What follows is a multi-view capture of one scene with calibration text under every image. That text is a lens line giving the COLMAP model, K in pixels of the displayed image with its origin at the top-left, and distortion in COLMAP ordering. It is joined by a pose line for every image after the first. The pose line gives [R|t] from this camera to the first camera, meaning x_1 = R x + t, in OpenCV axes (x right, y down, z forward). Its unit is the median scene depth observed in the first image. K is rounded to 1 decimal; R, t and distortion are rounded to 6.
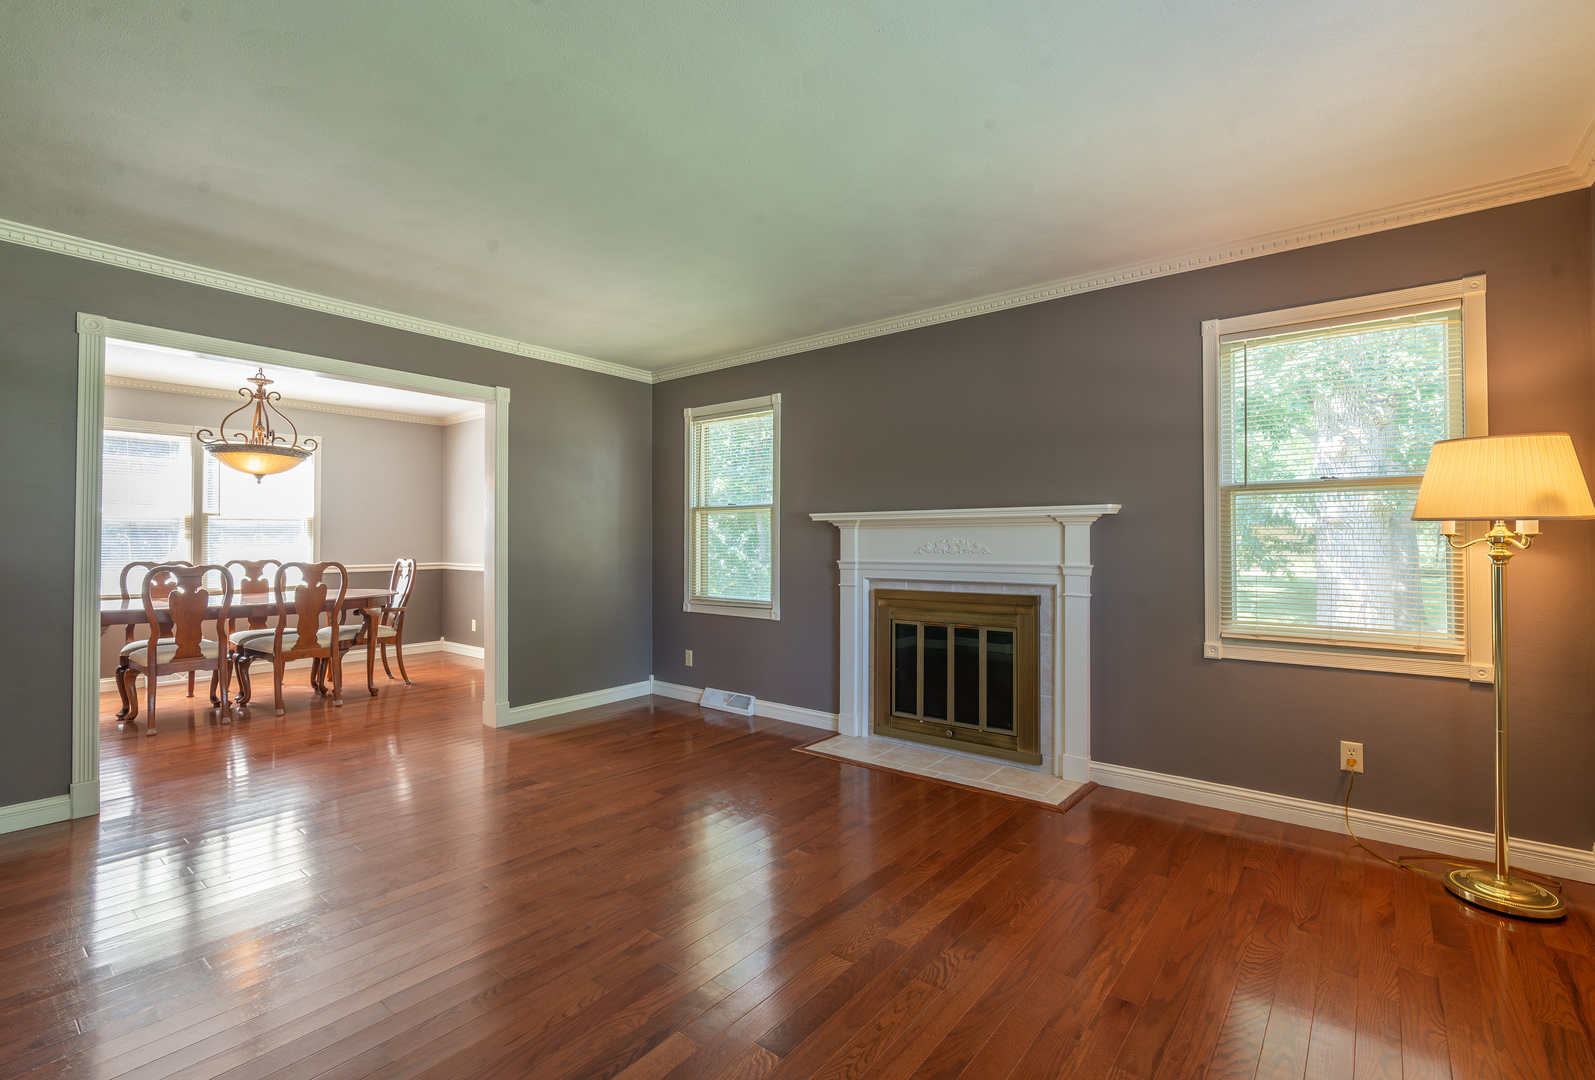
lens RADIAL K [[713.0, 0, 771.8], [0, 713.0, 534.7], [0, 0, 1]] dist [0.000005, -0.000121]
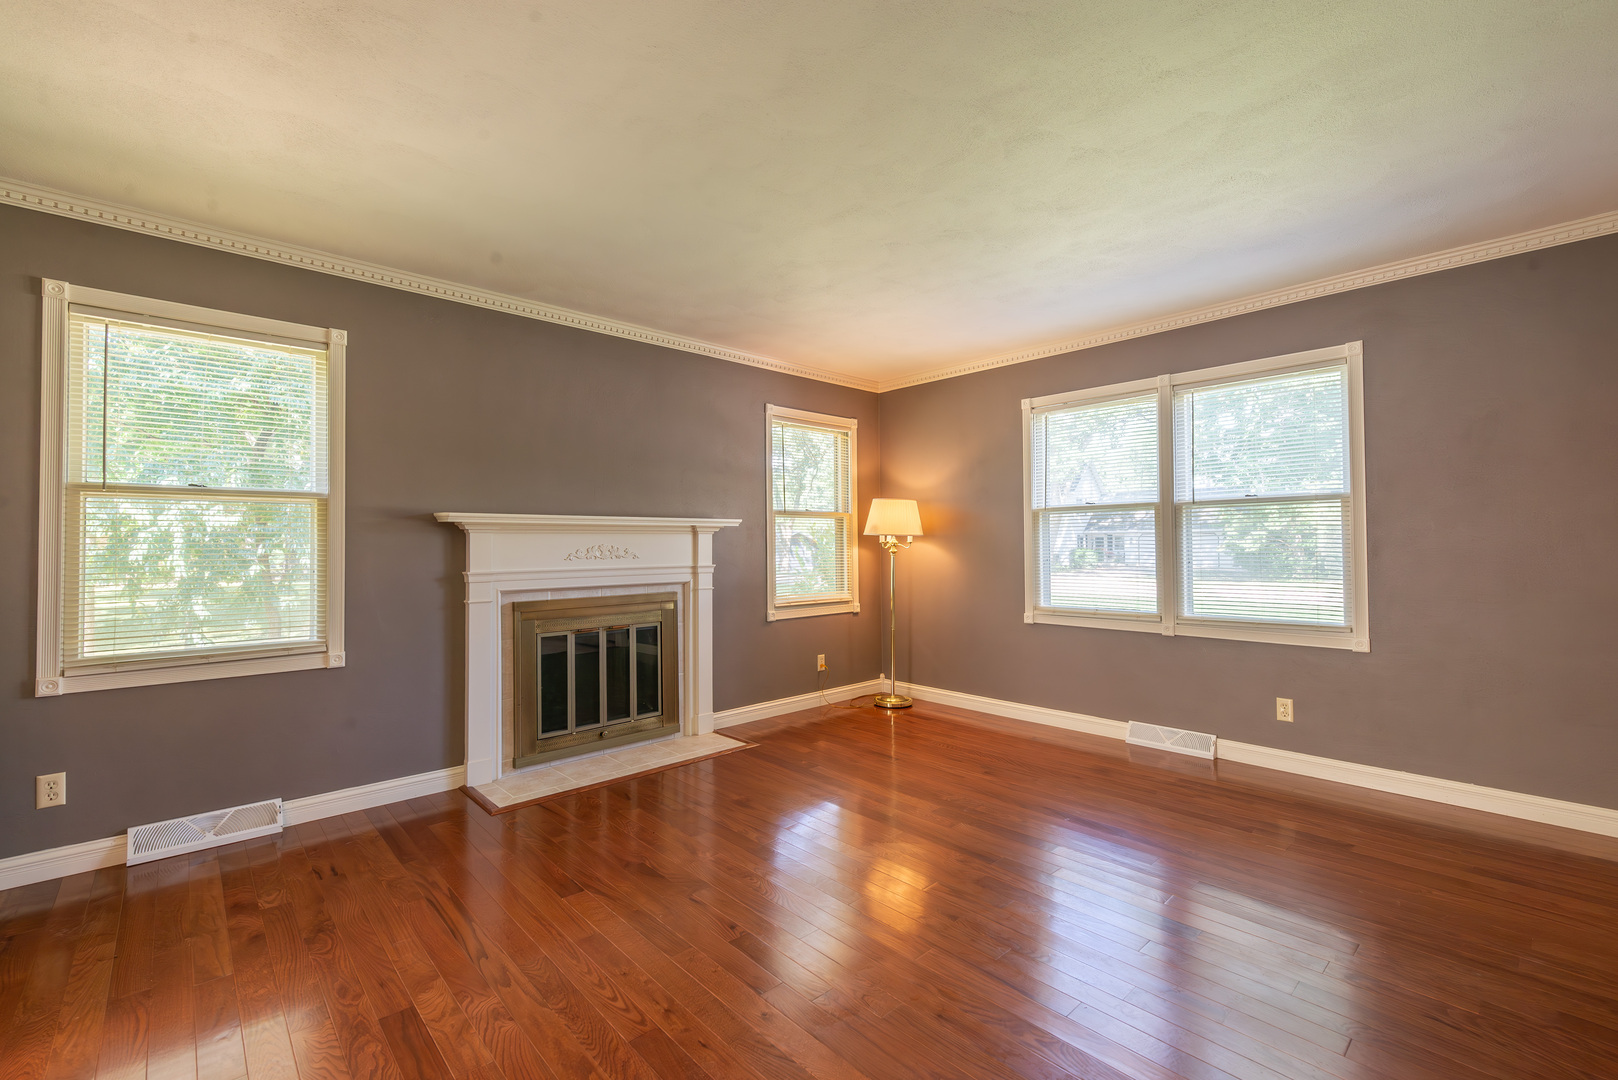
lens RADIAL K [[690.7, 0, 813.1], [0, 690.7, 537.1], [0, 0, 1]] dist [-0.001254, -0.000408]
pose [[0.139295, 0.011788, 0.990181, -0.777323], [-0.002323, 0.999930, -0.011577, 0.006576], [-0.990248, -0.000688, 0.139313, 0.630808]]
